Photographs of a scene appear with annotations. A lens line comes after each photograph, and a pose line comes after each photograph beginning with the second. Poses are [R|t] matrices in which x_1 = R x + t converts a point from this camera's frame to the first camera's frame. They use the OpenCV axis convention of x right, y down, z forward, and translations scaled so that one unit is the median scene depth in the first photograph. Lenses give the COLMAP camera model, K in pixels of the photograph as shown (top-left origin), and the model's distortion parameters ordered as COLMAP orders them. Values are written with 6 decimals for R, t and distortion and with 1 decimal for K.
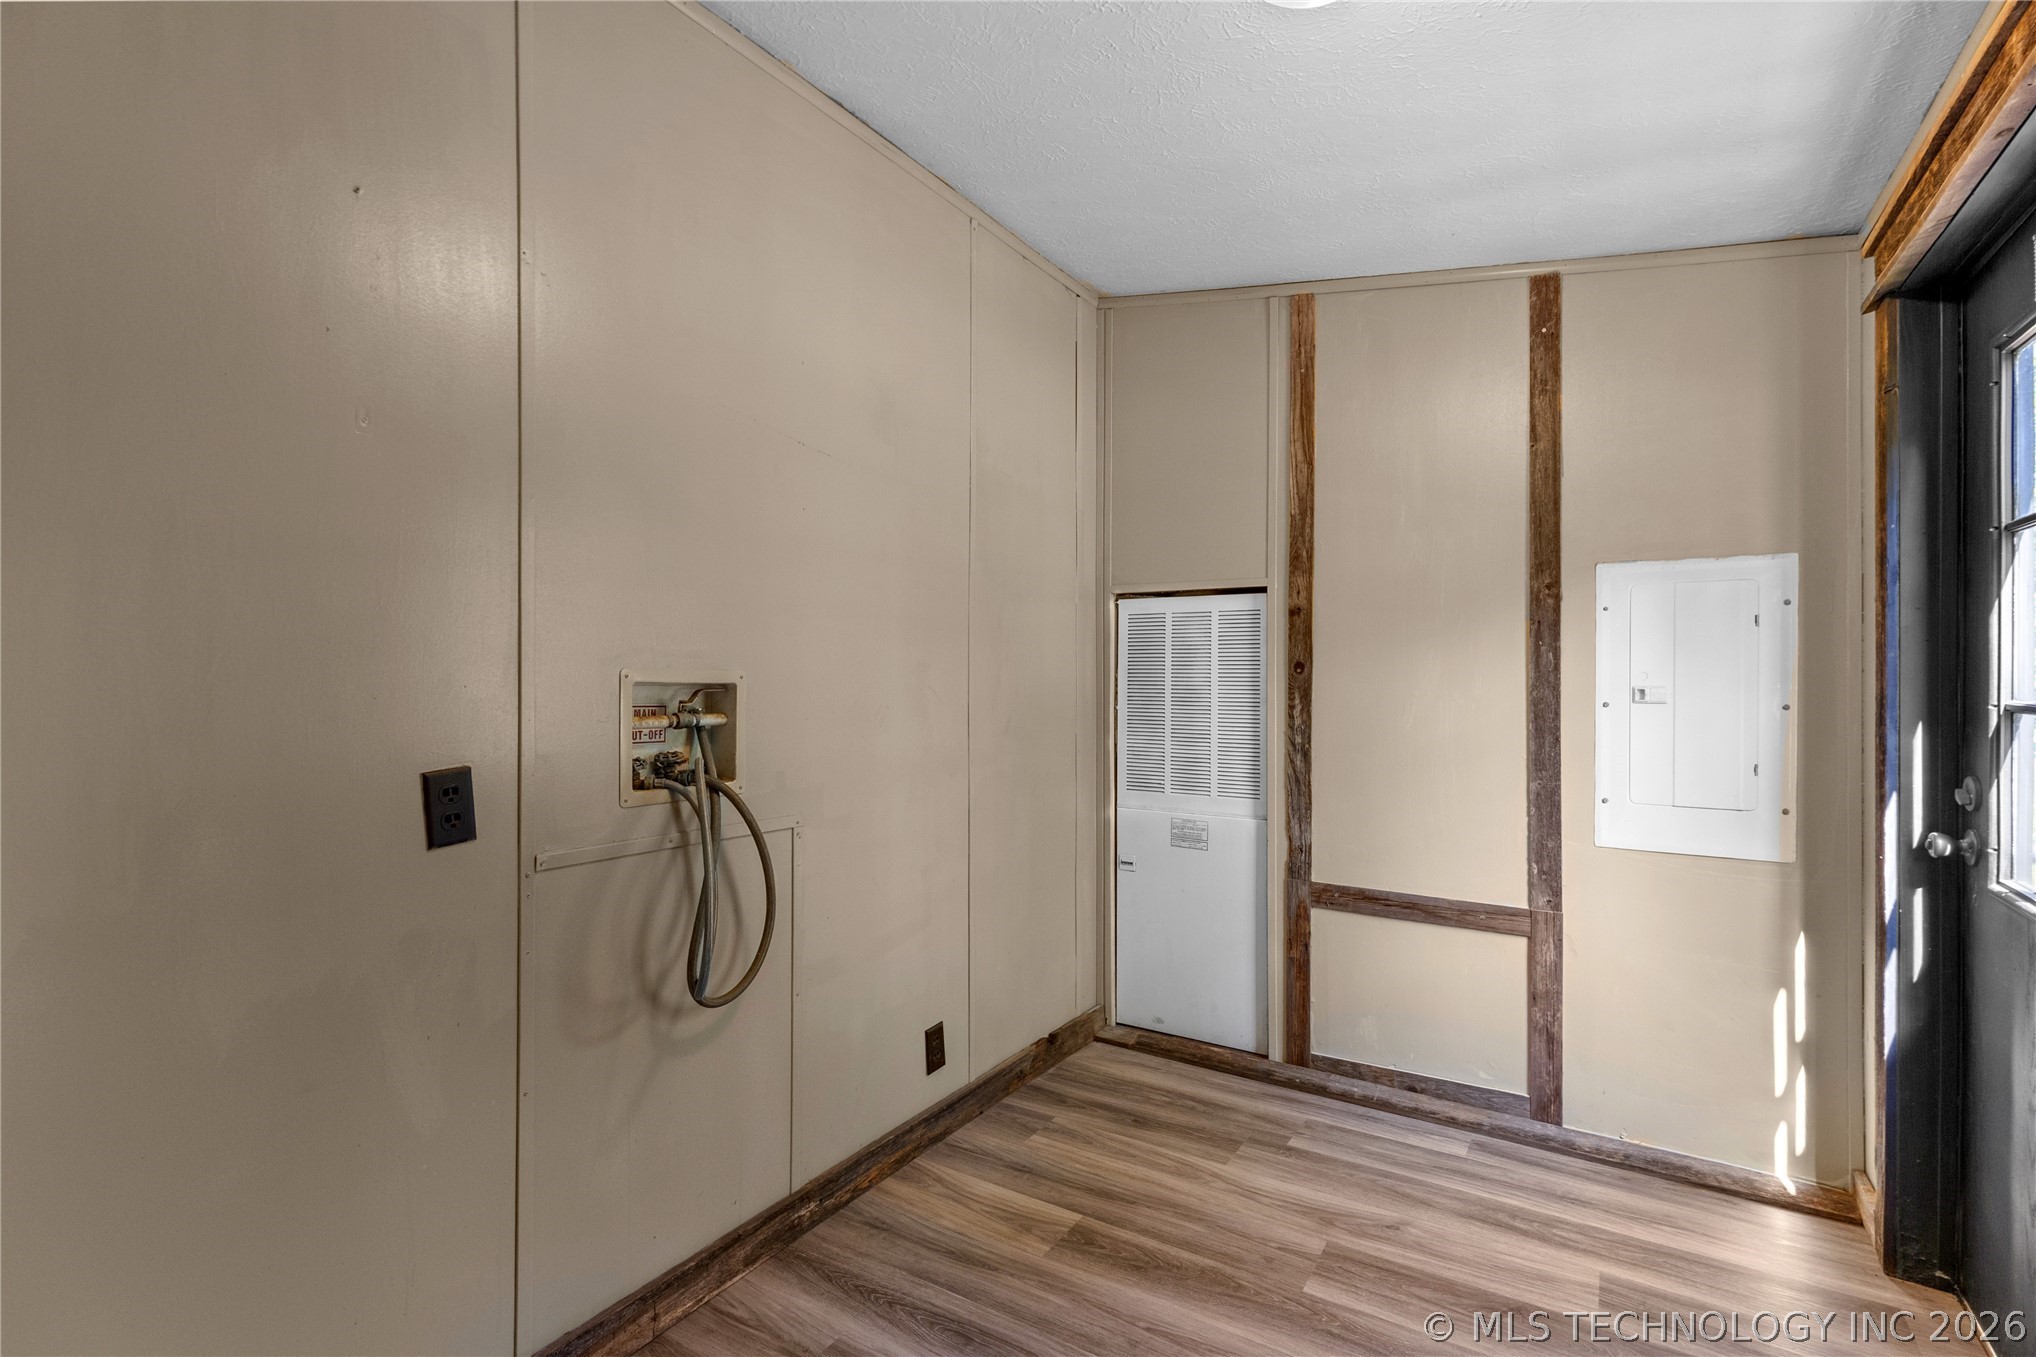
lens RADIAL K [[948.4, 0, 1011.0], [0, 948.4, 678.8], [0, 0, 1]] dist [0.006085, -0.000331]
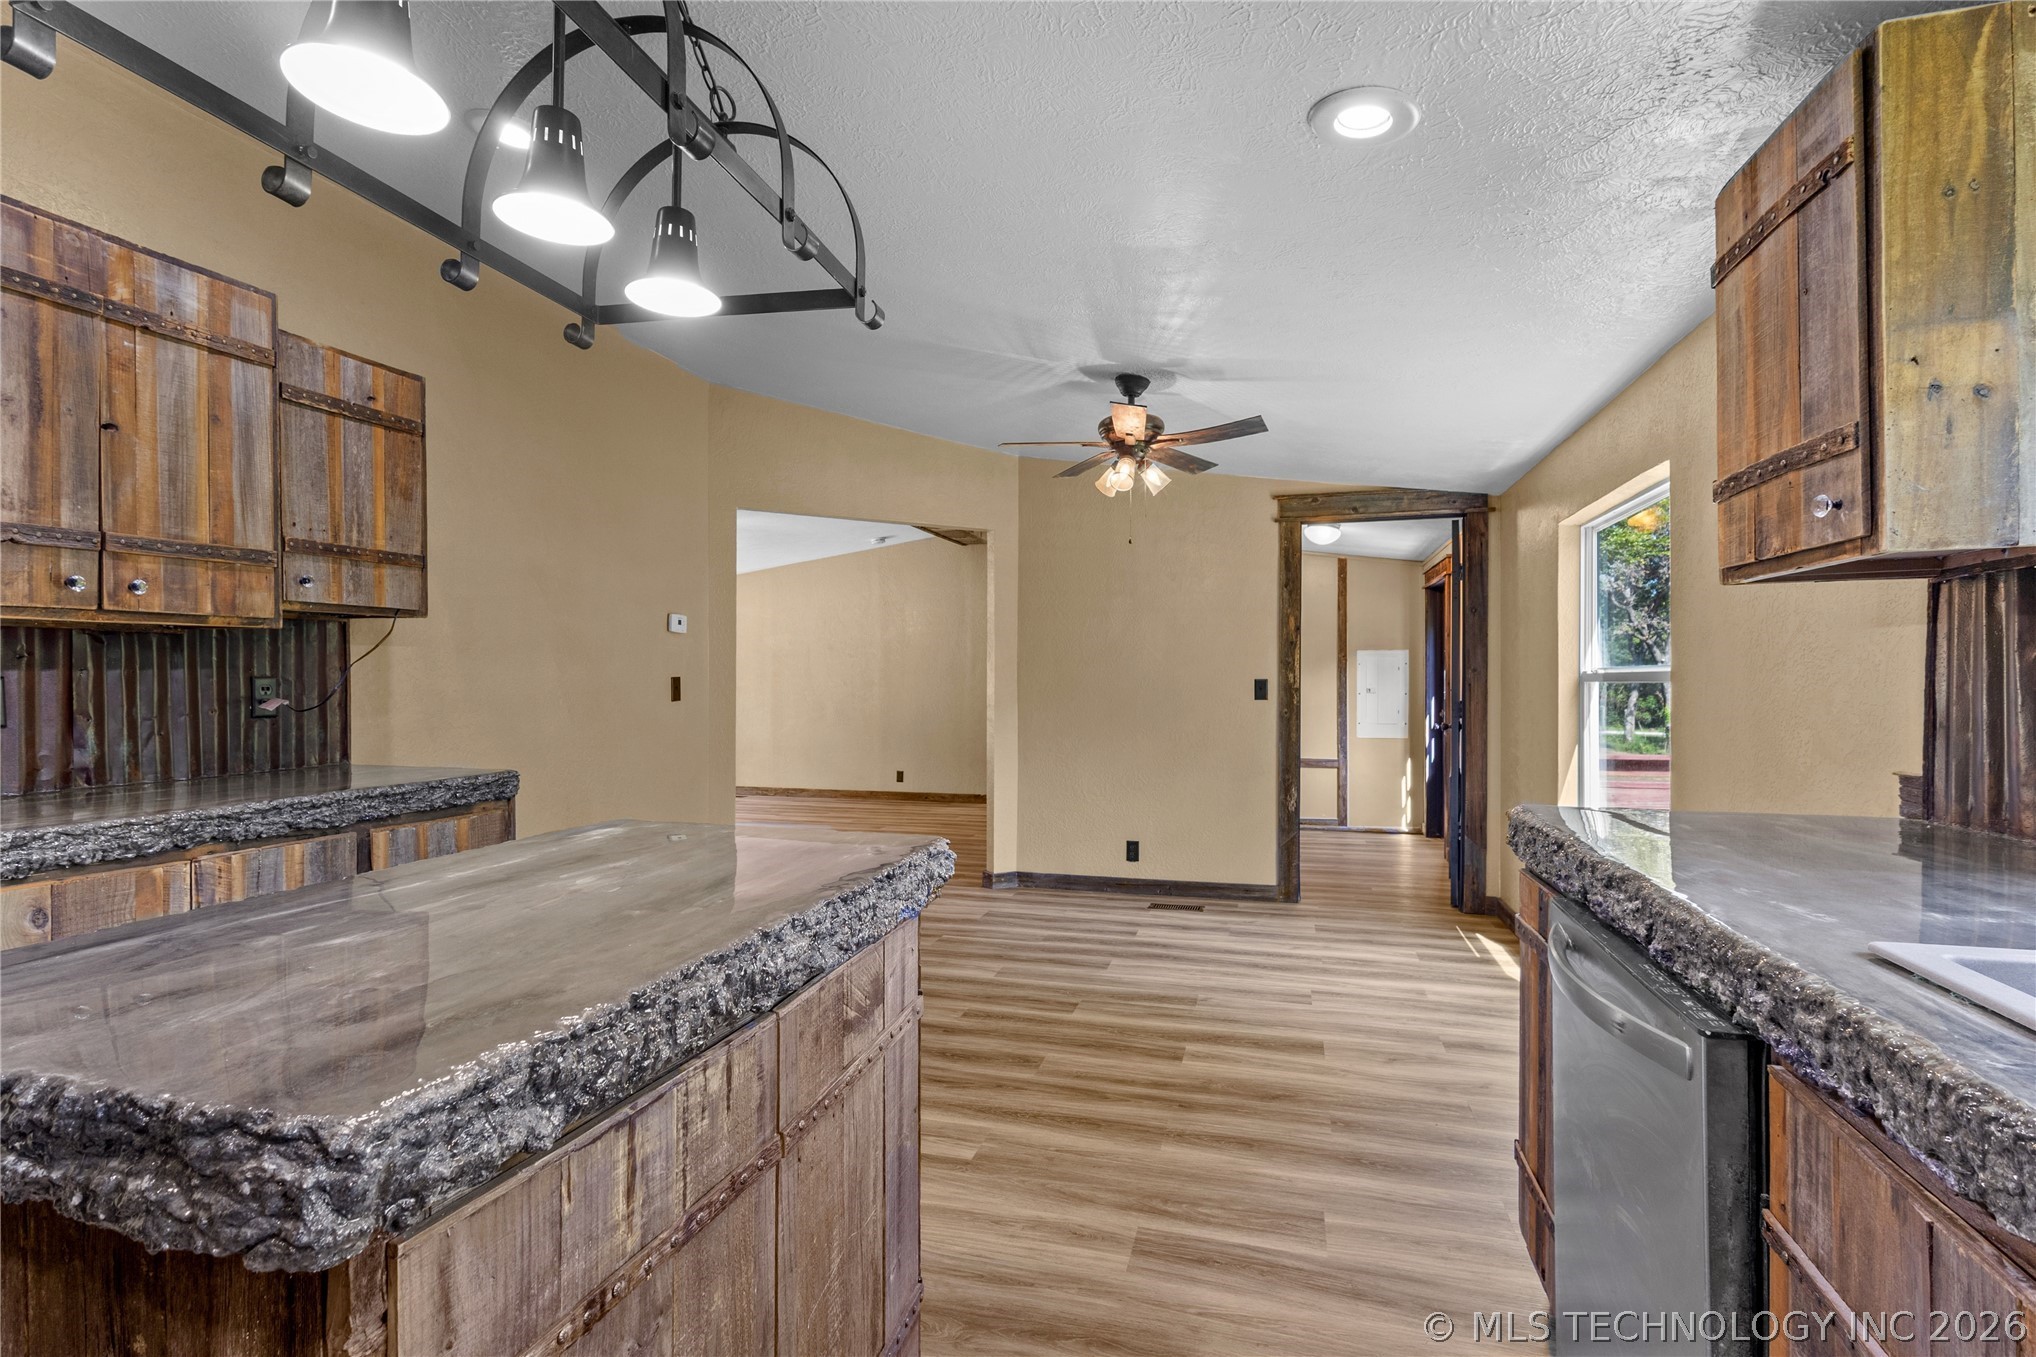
lens RADIAL K [[948.4, 0, 1011.9], [0, 948.4, 677.1], [0, 0, 1]] dist [0.006085, -0.000331]
pose [[0.960721, -0.000769, 0.277515, -1.514409], [-0.000493, 0.999990, 0.004478, -0.046600], [-0.277515, -0.004439, 0.960711, -1.909777]]
